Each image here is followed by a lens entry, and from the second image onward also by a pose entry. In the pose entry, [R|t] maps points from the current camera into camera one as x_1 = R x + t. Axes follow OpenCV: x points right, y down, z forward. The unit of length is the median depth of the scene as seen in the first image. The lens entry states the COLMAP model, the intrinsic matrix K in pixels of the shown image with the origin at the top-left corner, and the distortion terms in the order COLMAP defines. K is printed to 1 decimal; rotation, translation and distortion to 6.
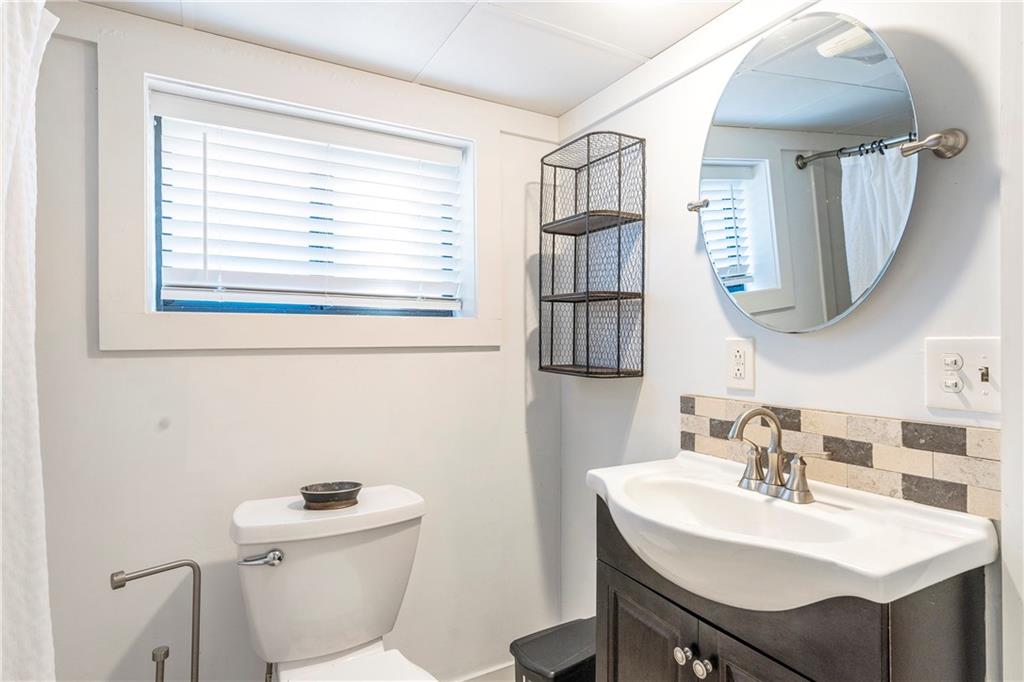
lens RADIAL K [[530.3, 0, 512.0], [0, 530.3, 341.0], [0, 0, 1]] dist [-0.000478, 0.015551]
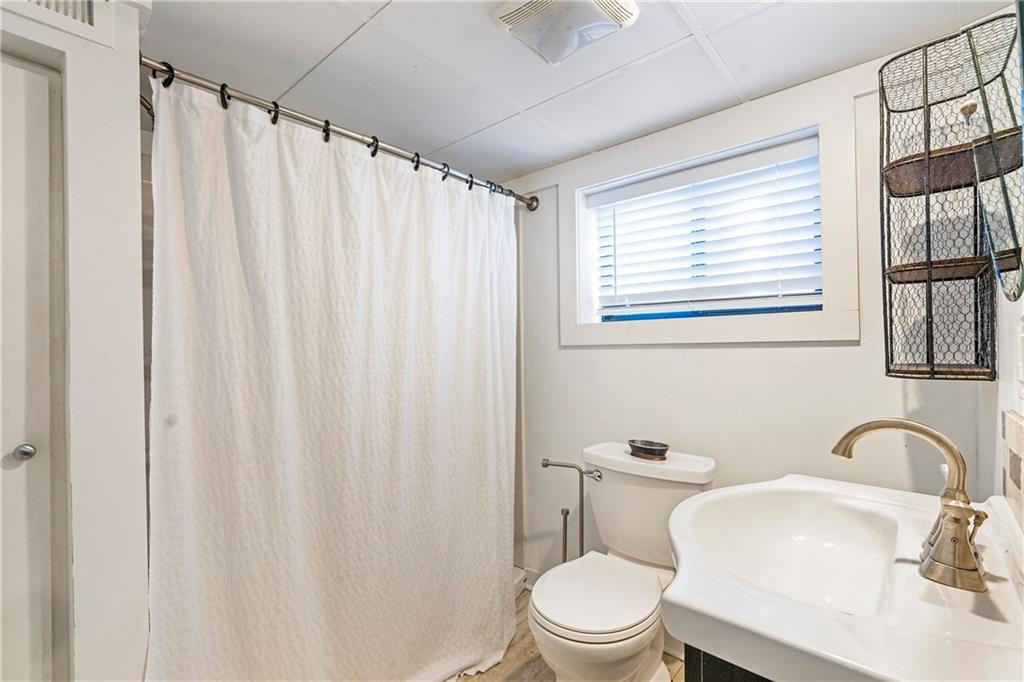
lens RADIAL K [[468.2, 0, 529.6], [0, 468.2, 346.7], [0, 0, 1]] dist [0.000246, 0.000146]
pose [[0.348597, -0.008481, -0.937234, 0.621900], [0.005316, 0.999961, -0.007072, 0.027479], [0.937258, -0.002517, 0.348628, 0.262552]]
